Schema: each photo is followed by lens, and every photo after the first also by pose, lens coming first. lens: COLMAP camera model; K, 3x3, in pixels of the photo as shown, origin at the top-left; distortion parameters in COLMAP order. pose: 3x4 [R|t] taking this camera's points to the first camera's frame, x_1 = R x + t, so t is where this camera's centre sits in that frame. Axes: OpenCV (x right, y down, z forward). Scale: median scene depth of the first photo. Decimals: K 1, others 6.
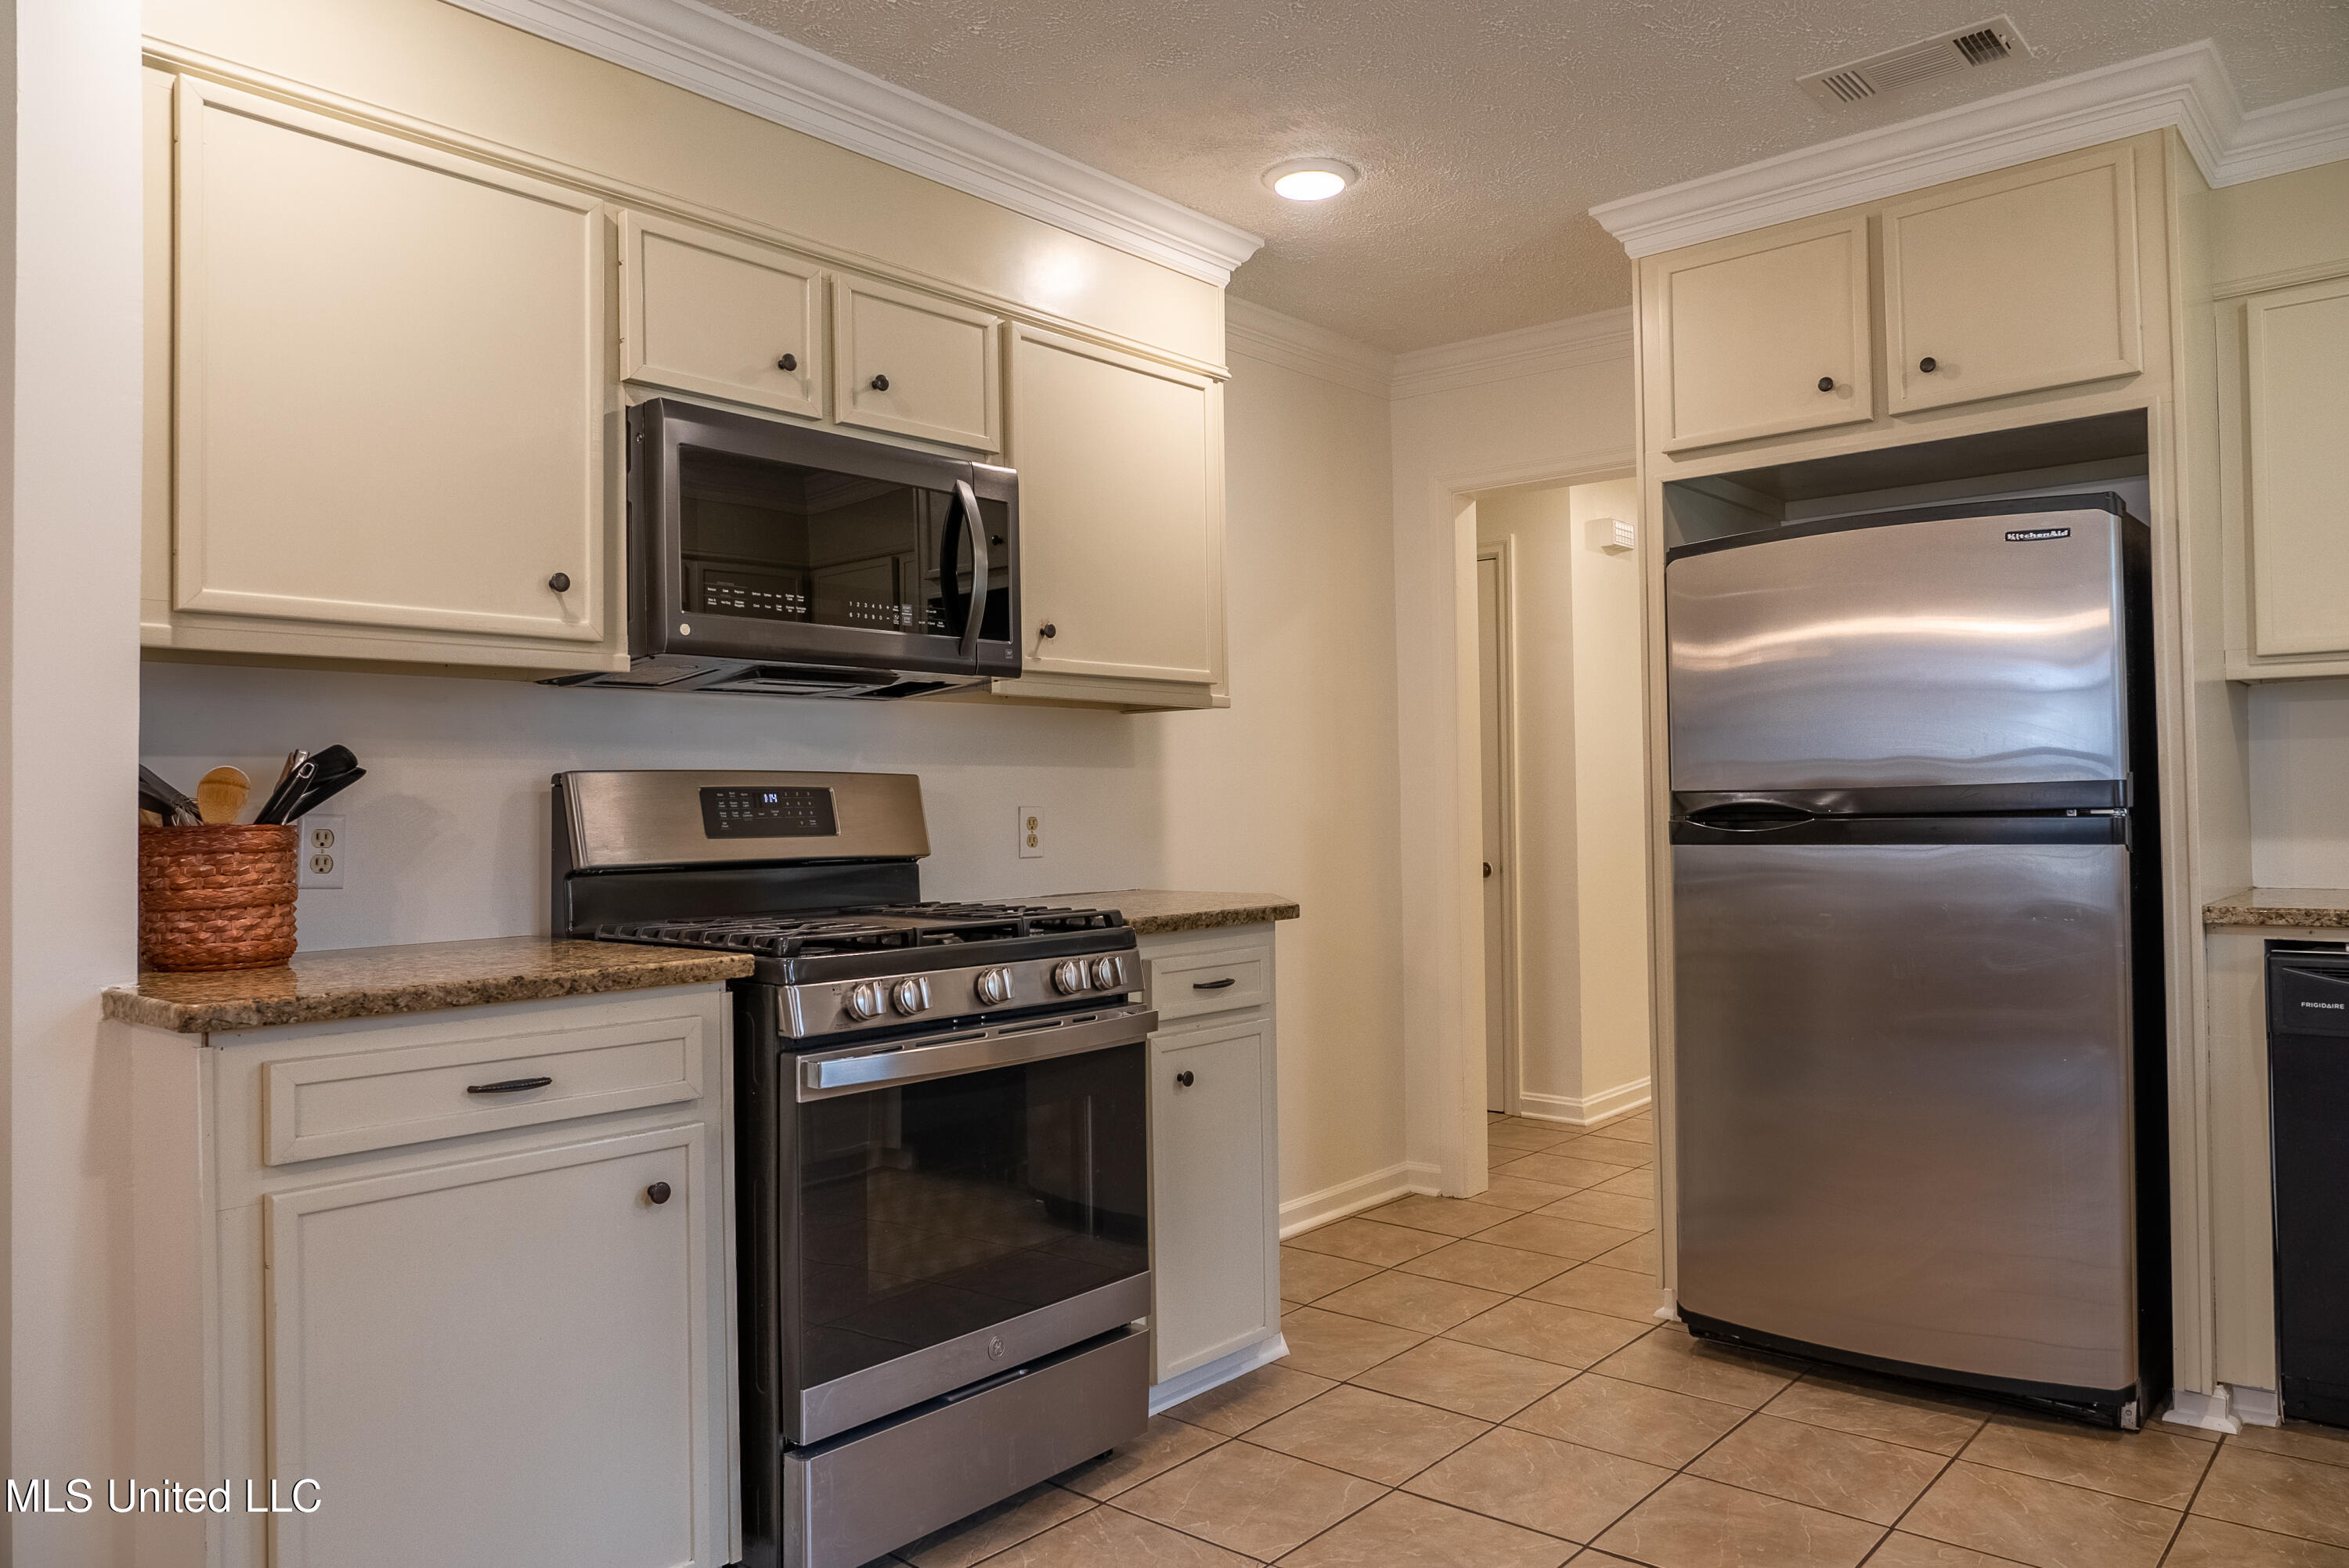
lens RADIAL K [[1586.5, 0, 1175.0], [0, 1586.5, 786.1], [0, 0, 1]] dist [-0.027005, 0.002371]
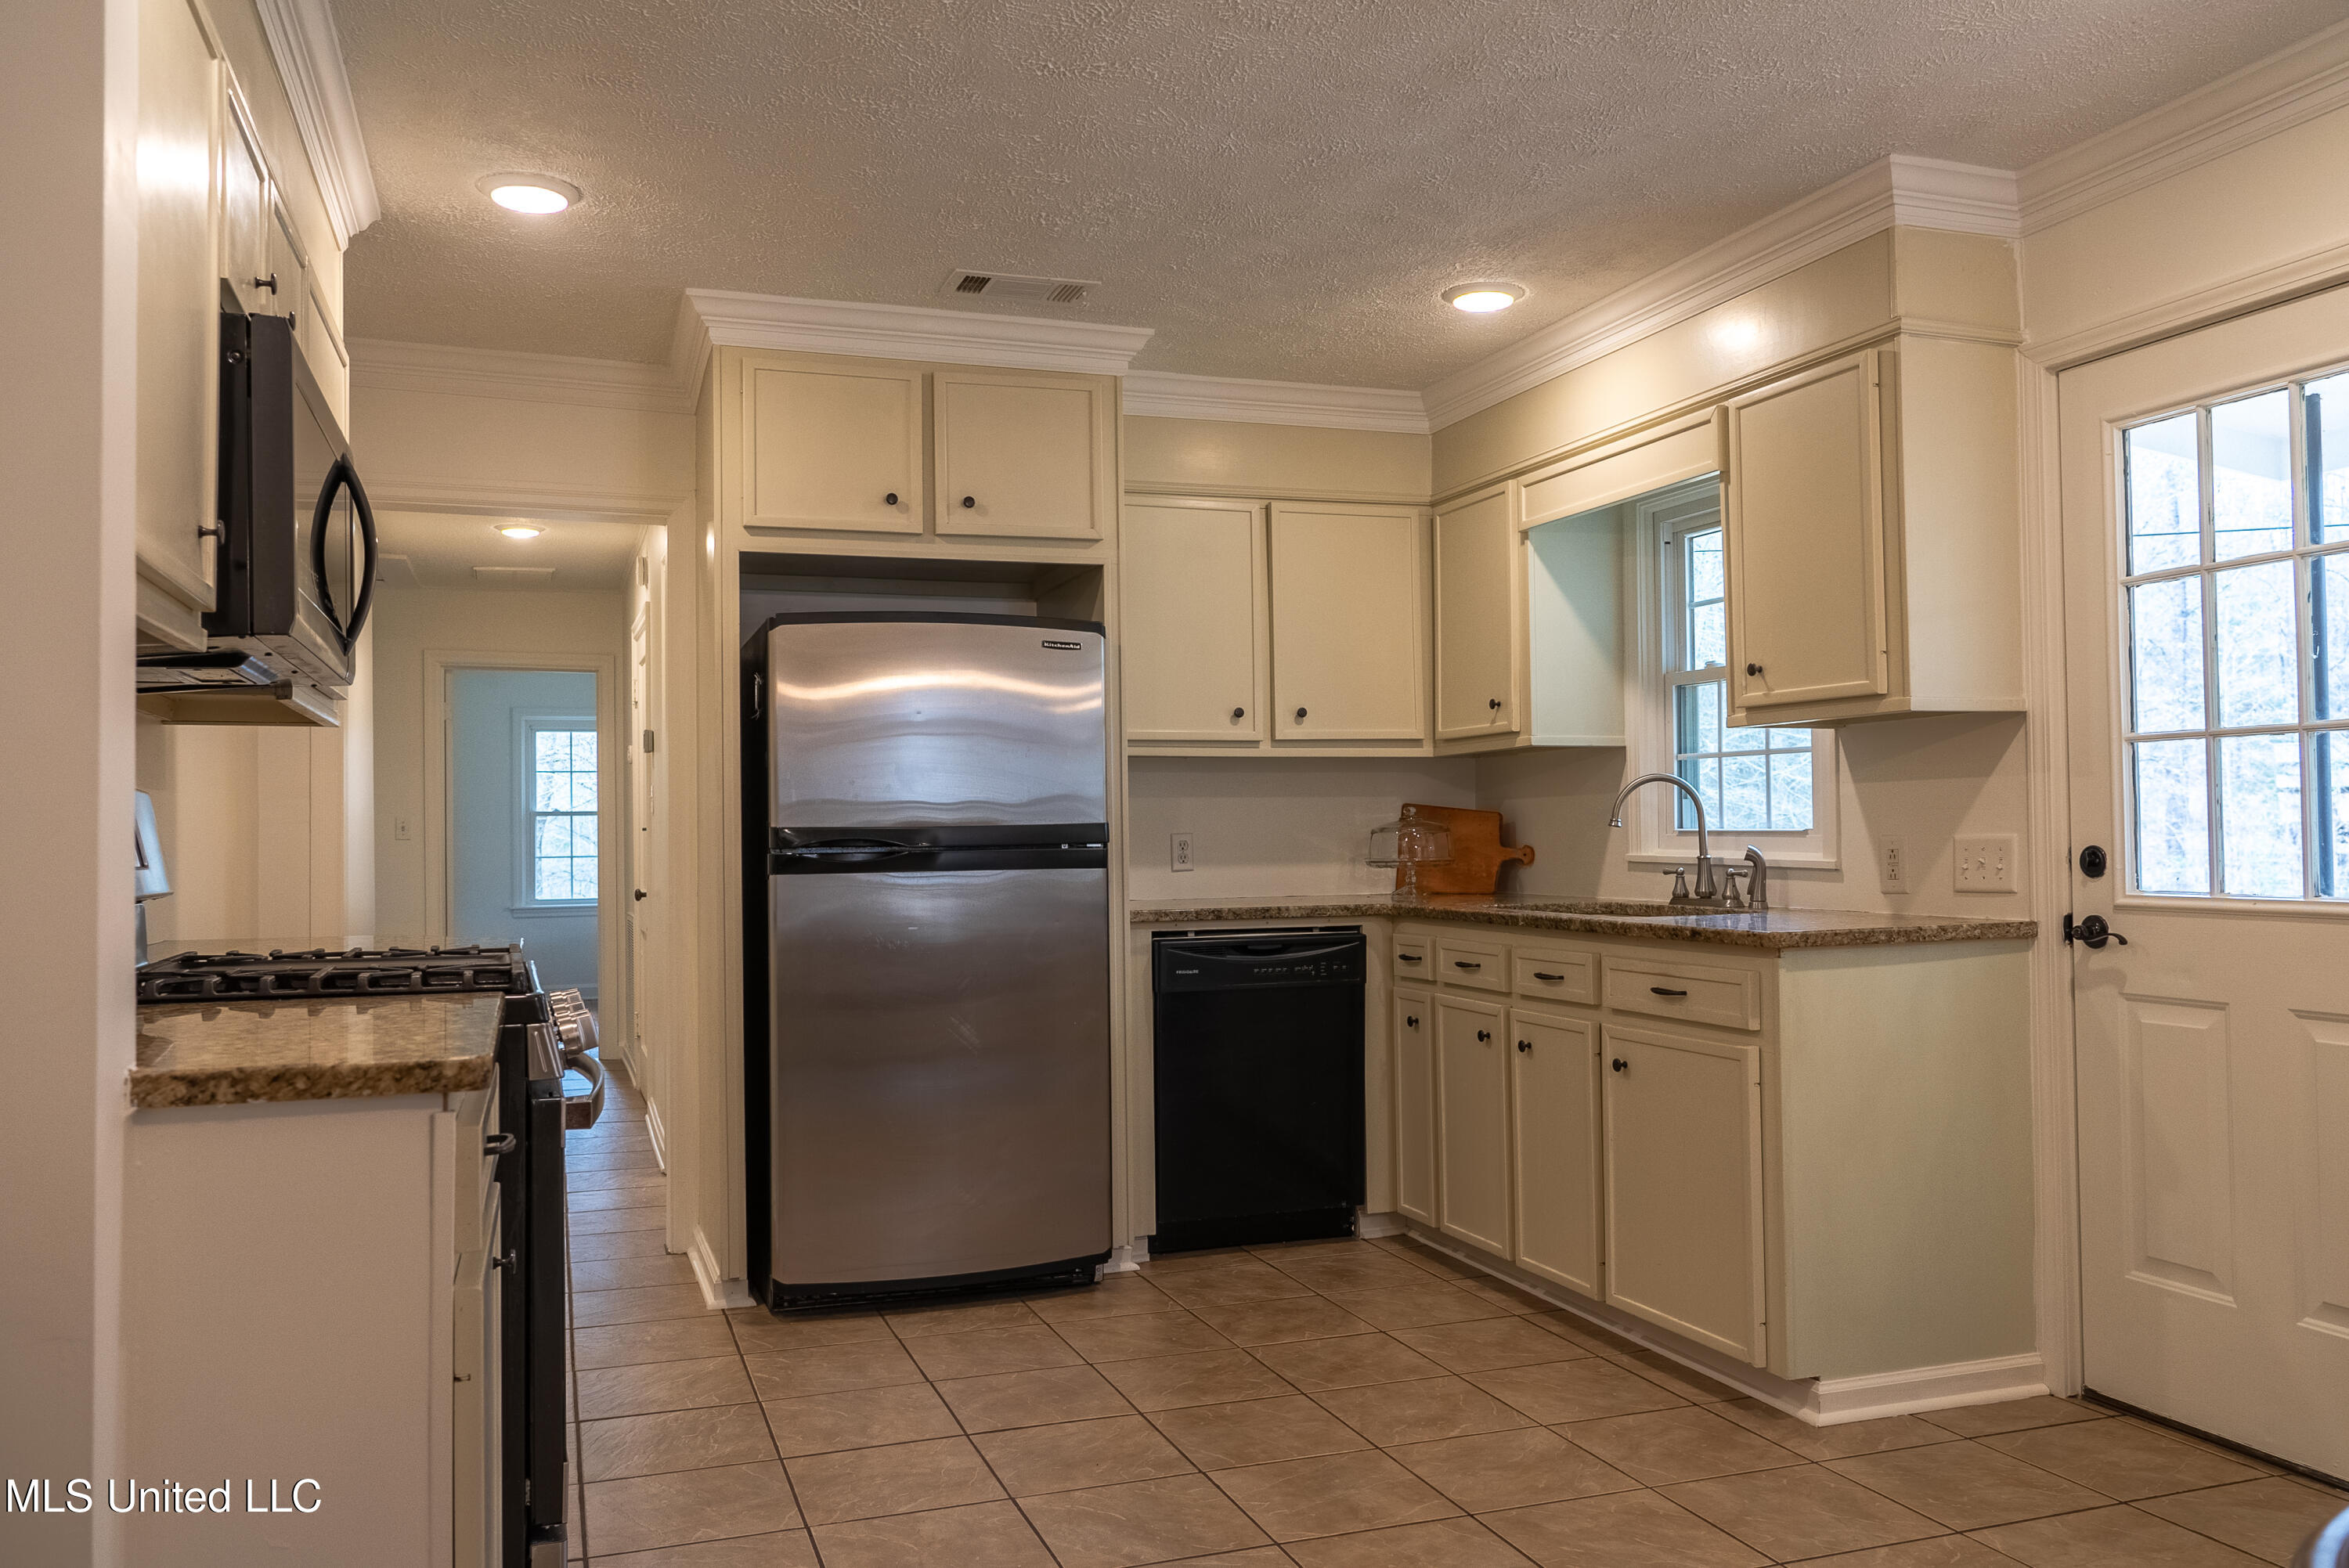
lens RADIAL K [[1788.4, 0, 1175.3], [0, 1788.4, 785.7], [0, 0, 1]] dist [0.003683, 0.002746]
pose [[0.494556, 0.032226, 0.868548, -0.737104], [-0.010679, 0.999462, -0.031003, 0.010545], [-0.869080, 0.006058, 0.494634, 0.126660]]
